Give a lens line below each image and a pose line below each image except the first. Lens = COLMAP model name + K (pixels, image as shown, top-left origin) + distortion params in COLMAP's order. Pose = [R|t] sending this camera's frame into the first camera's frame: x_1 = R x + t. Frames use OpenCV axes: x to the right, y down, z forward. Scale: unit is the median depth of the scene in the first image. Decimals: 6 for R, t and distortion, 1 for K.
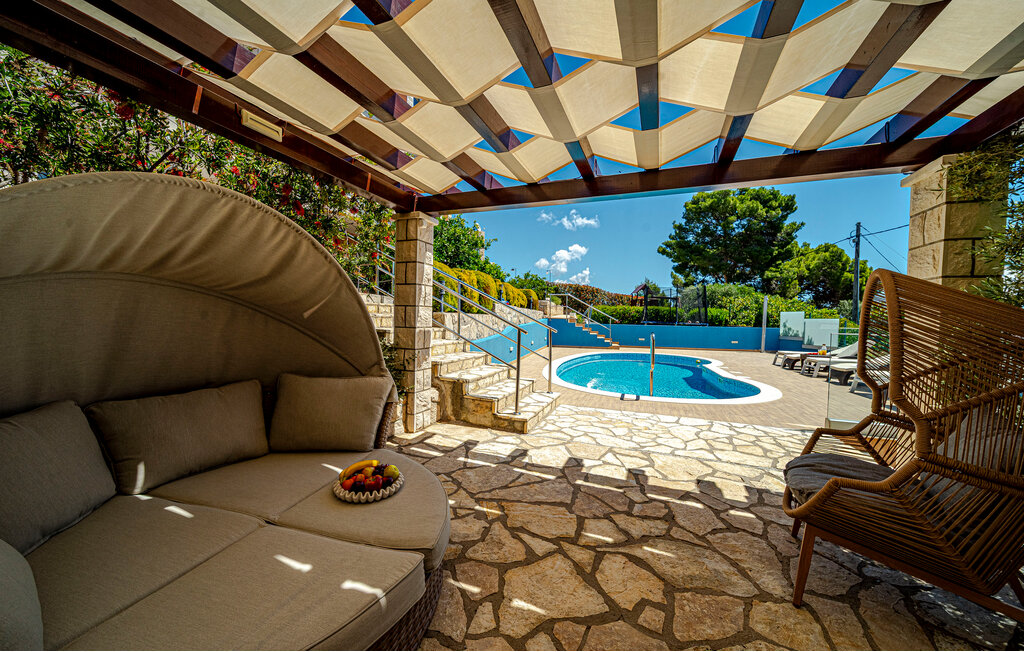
lens RADIAL K [[358.0, 0, 510.7], [0, 358.0, 324.3], [0, 0, 1]] dist [0.000439, -0.000483]
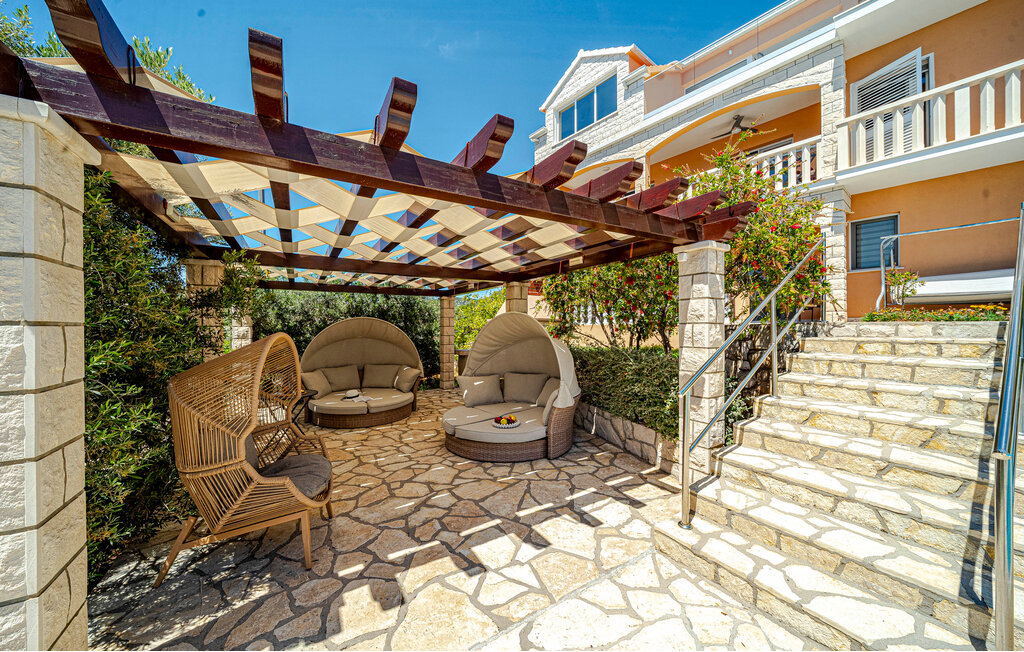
lens RADIAL K [[358.0, 0, 513.4], [0, 358.0, 328.3], [0, 0, 1]] dist [0.000439, -0.000483]
pose [[-0.592969, -0.022932, -0.804899, 1.044070], [-0.024099, 0.999652, -0.010727, -0.111277], [0.804864, 0.013037, -0.593316, 1.695404]]
